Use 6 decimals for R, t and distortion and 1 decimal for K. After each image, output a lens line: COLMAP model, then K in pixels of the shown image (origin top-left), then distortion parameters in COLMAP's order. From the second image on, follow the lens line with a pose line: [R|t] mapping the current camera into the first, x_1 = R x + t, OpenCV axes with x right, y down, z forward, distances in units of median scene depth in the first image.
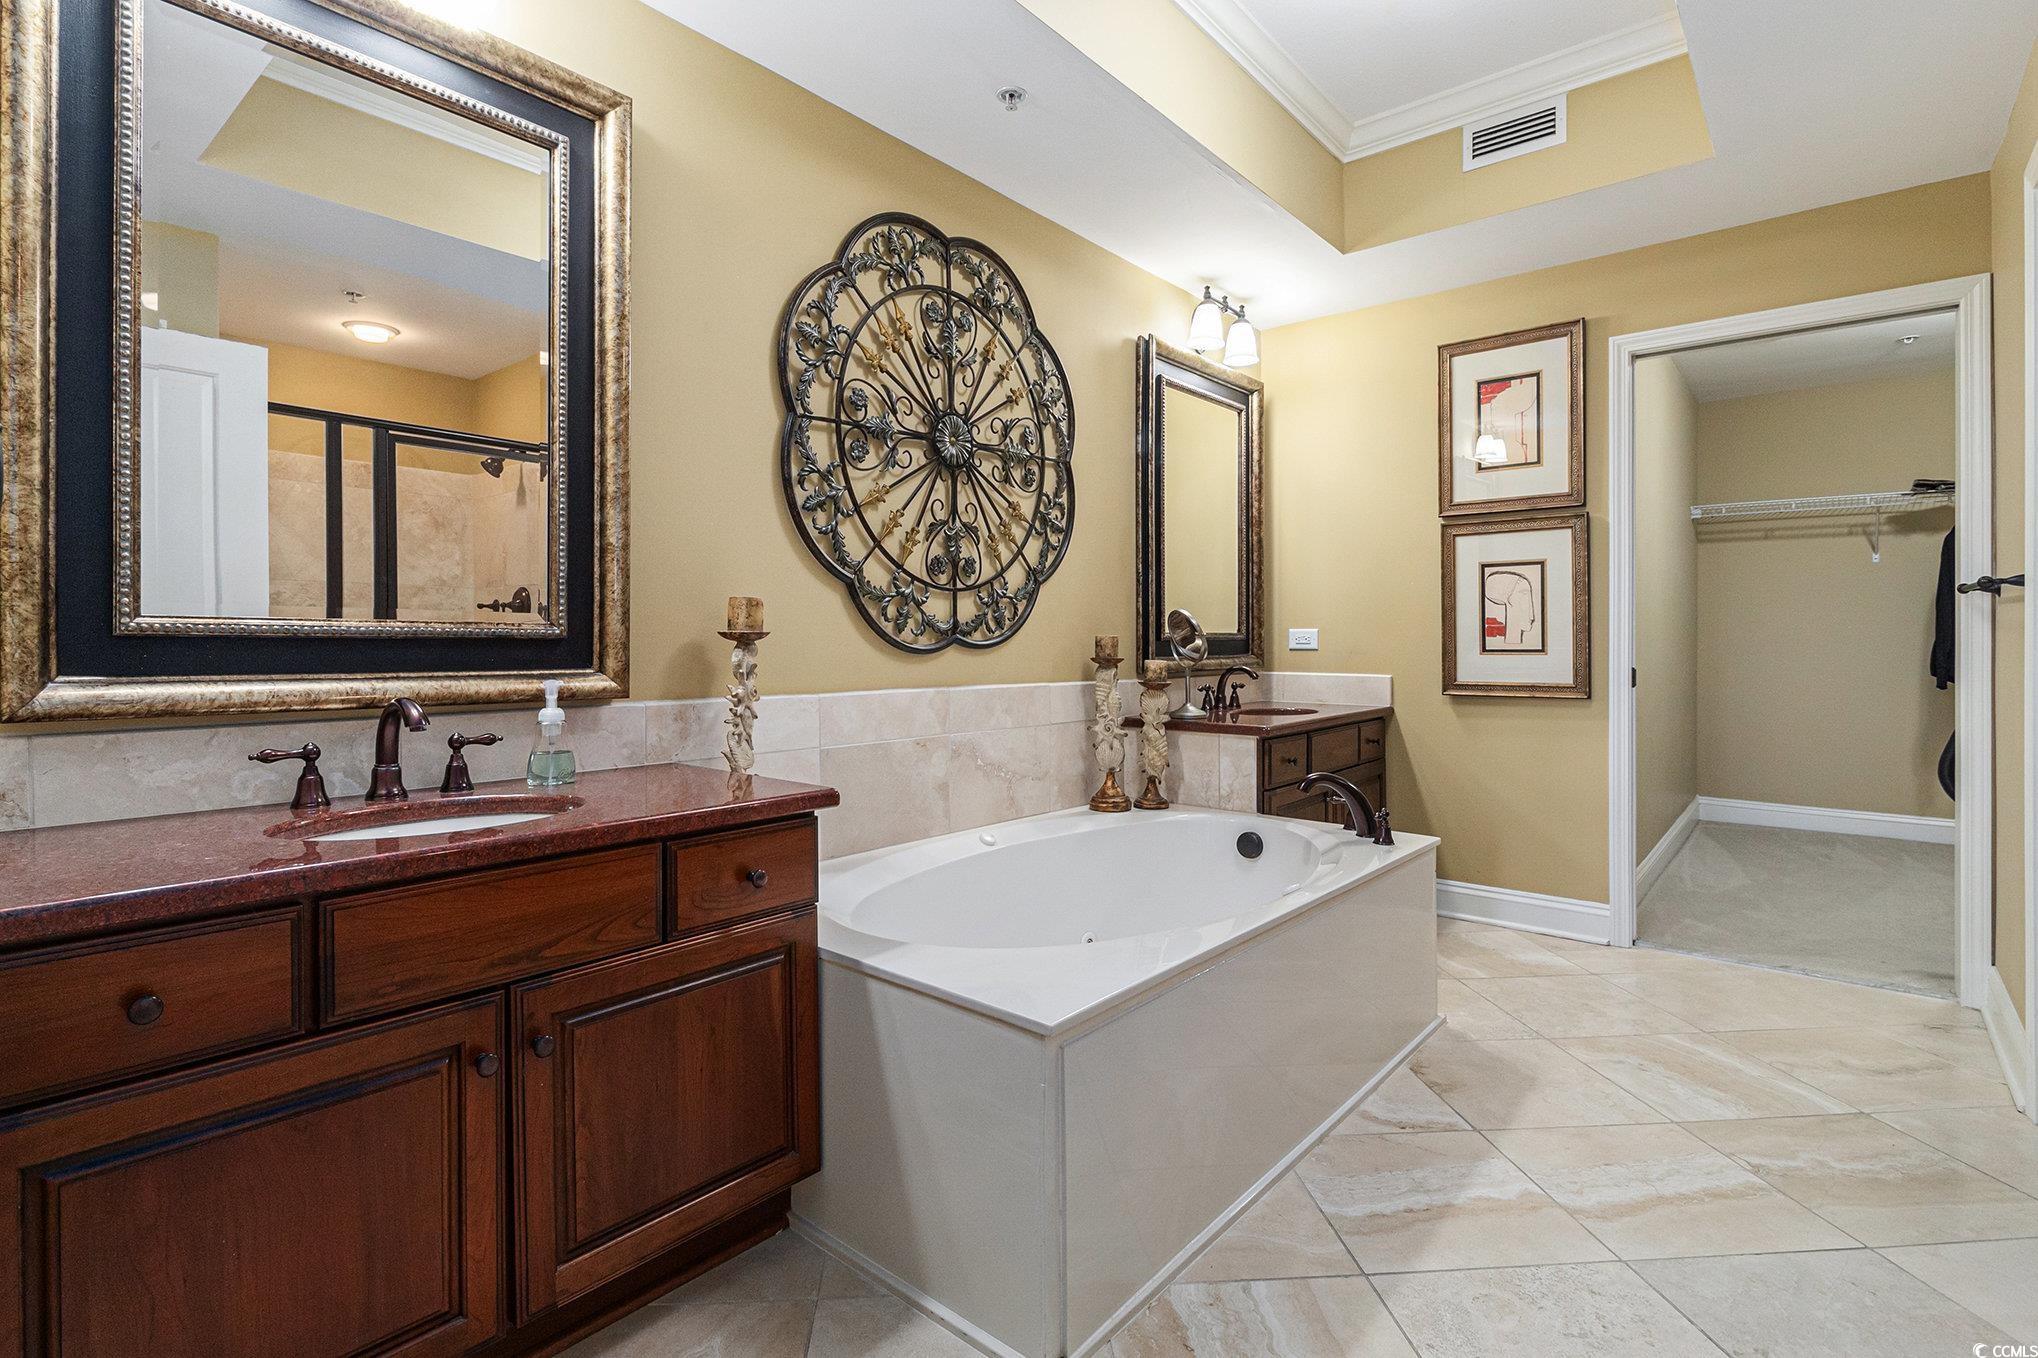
lens RADIAL K [[988.7, 0, 996.3], [0, 988.7, 641.3], [0, 0, 1]] dist [0.004780, 0.000301]
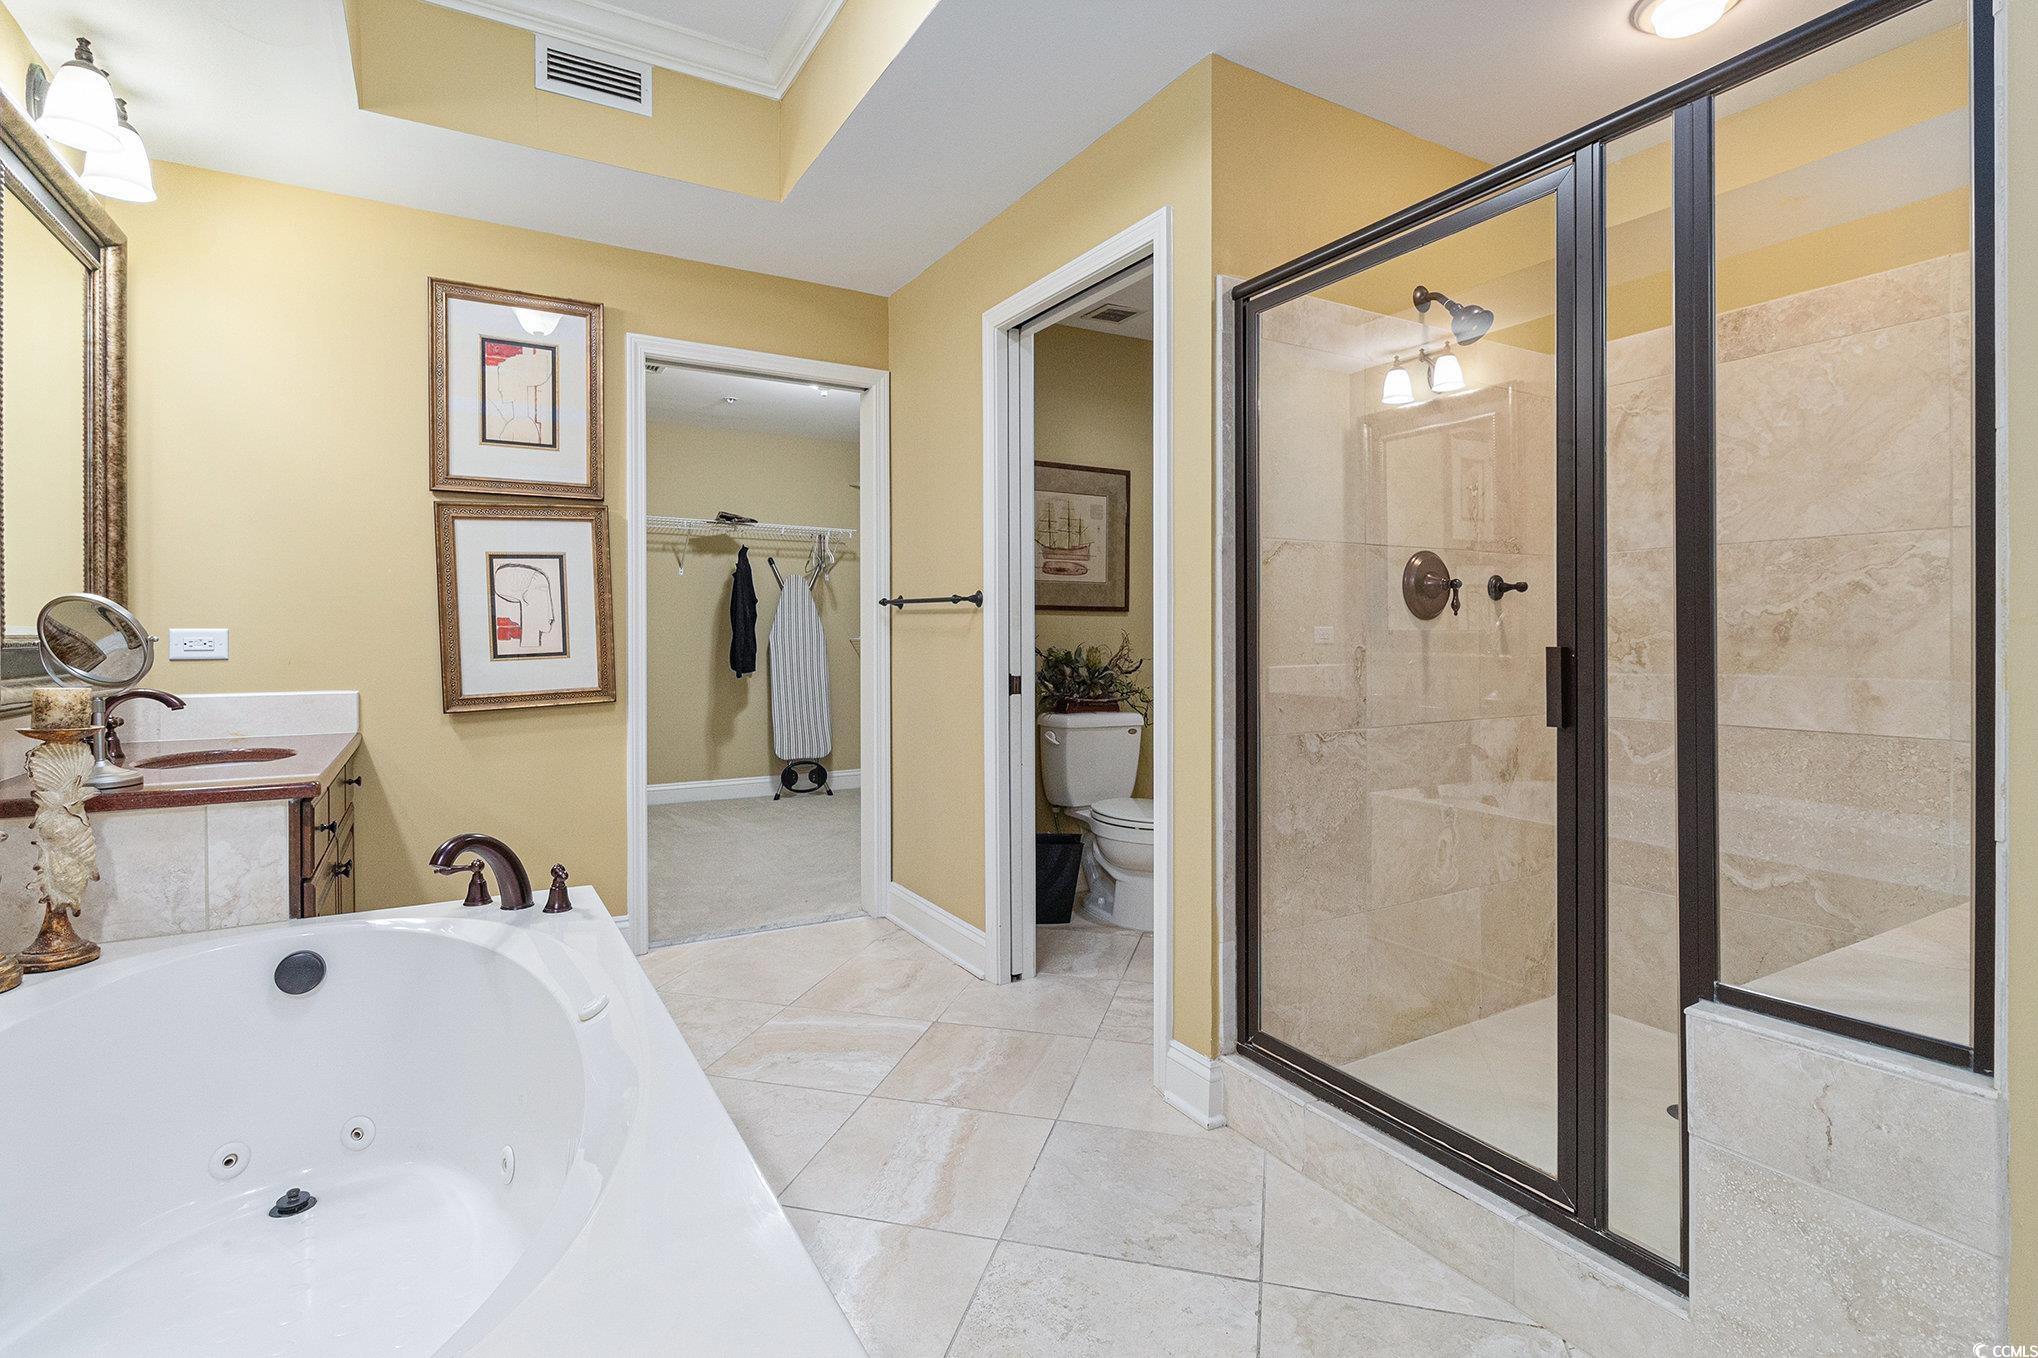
lens RADIAL K [[988.7, 0, 1031.9], [0, 988.7, 625.7], [0, 0, 1]] dist [0.004780, 0.000301]
pose [[0.317952, 0.008224, 0.948071, -0.171173], [0.004197, 0.999940, -0.010082, -0.006234], [-0.948098, 0.007185, 0.317898, 0.305091]]
